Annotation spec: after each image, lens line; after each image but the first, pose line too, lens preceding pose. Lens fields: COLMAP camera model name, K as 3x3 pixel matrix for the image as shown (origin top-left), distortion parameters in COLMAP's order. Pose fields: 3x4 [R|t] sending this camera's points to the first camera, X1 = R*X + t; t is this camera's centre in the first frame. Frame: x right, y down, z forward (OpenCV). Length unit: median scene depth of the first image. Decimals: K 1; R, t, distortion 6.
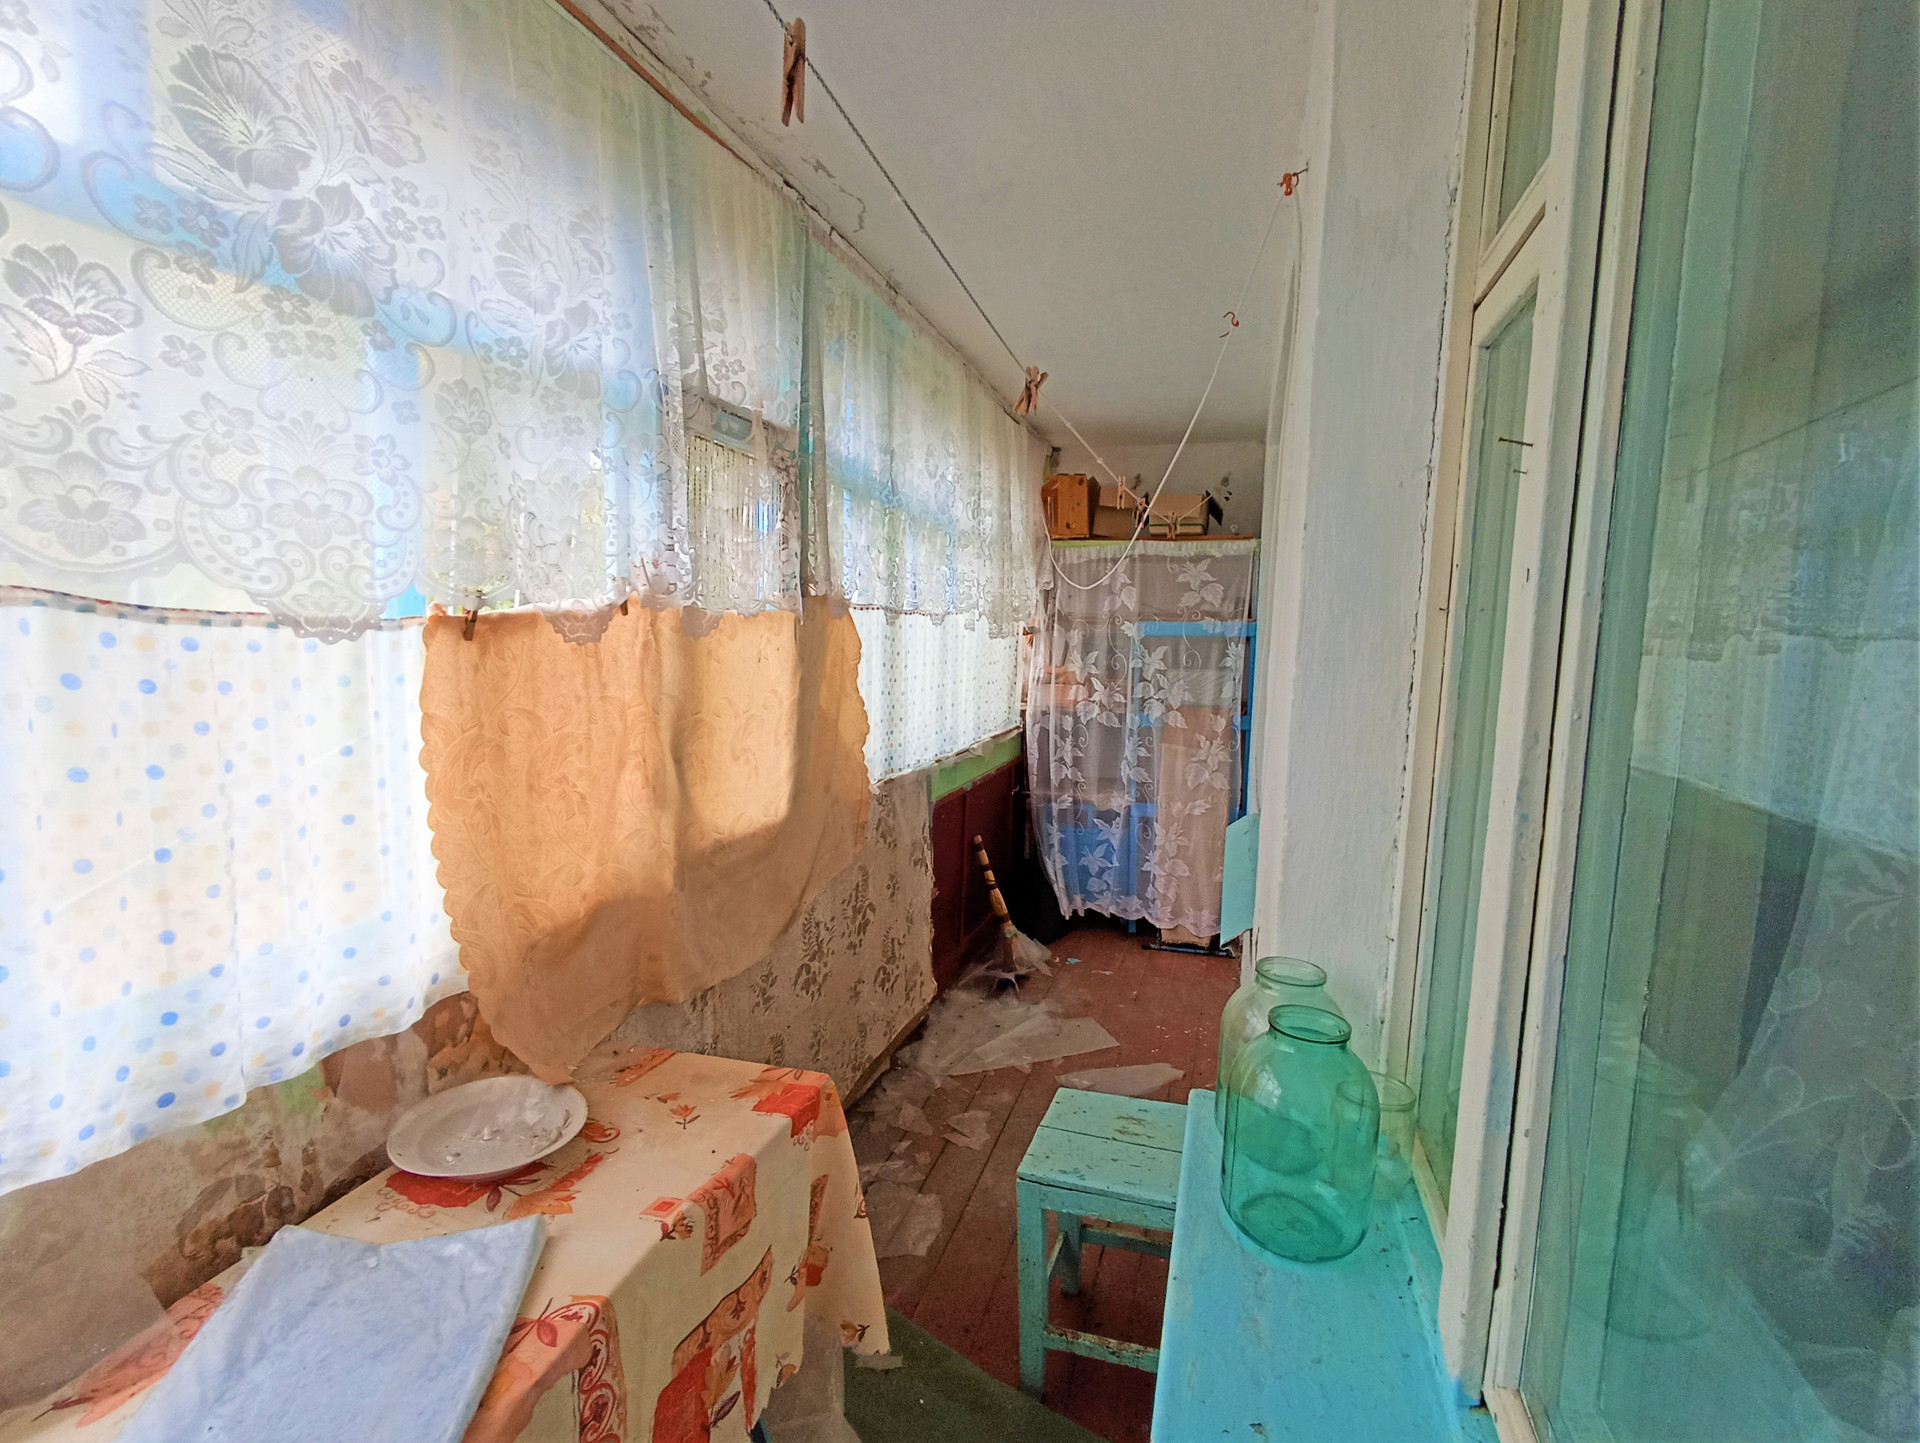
lens RADIAL K [[907.8, 0, 948.7], [0, 907.8, 721.5], [0, 0, 1]] dist [-0.000243, 0.000536]
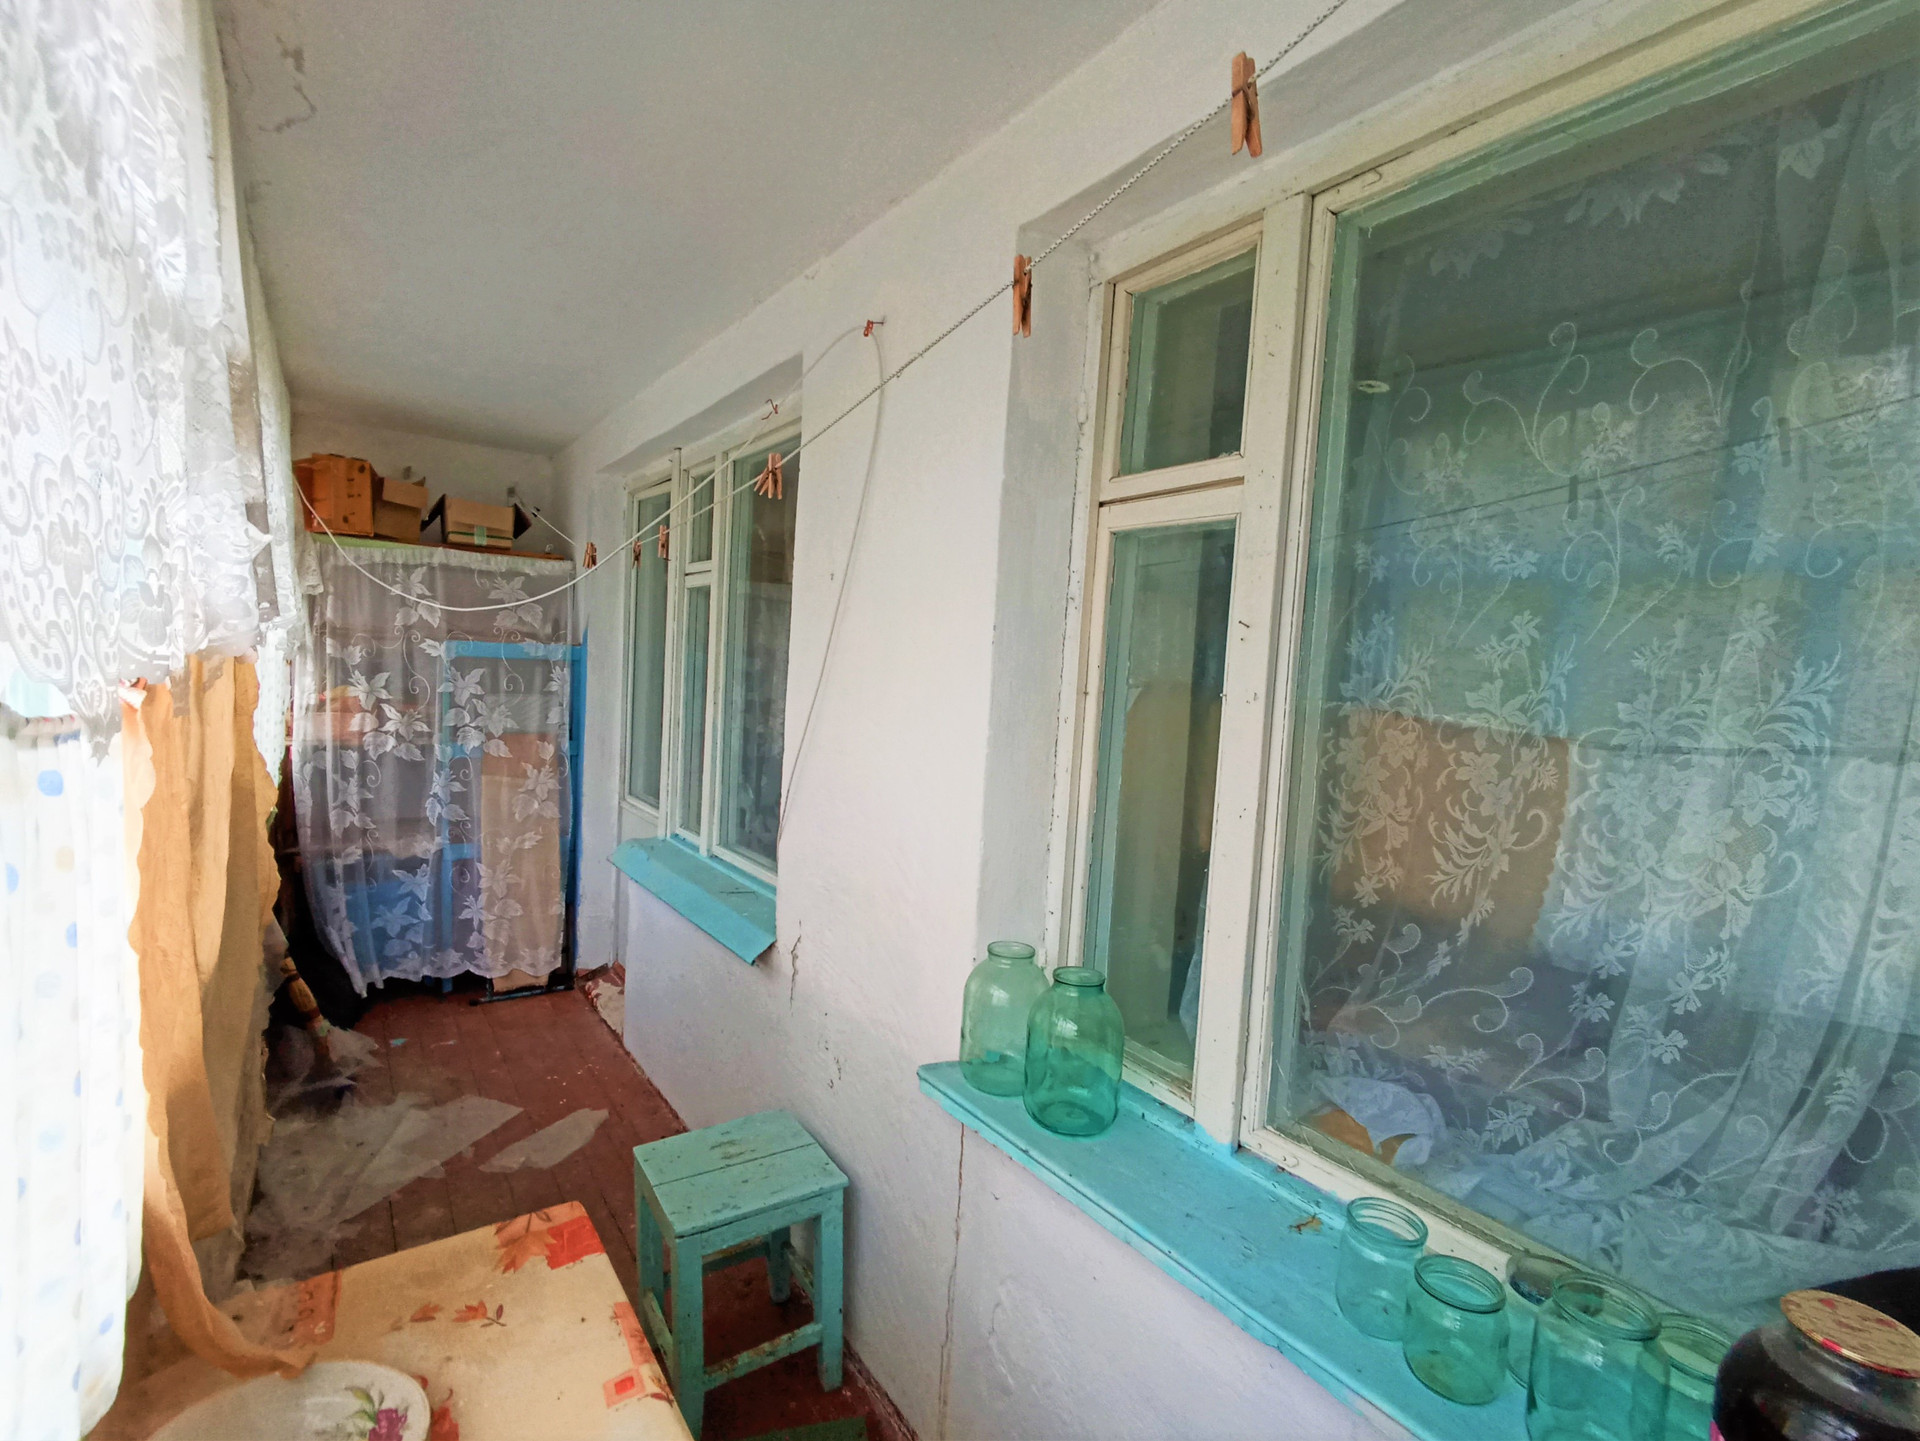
lens RADIAL K [[932.9, 0, 960.0], [0, 932.9, 720.5], [0, 0, 1]] dist [-0.001383, 0.000019]
pose [[0.606763, -0.032749, 0.794208, -0.212561], [0.035454, 0.999272, 0.014118, -0.026891], [-0.794092, 0.019591, 0.607482, 0.050521]]
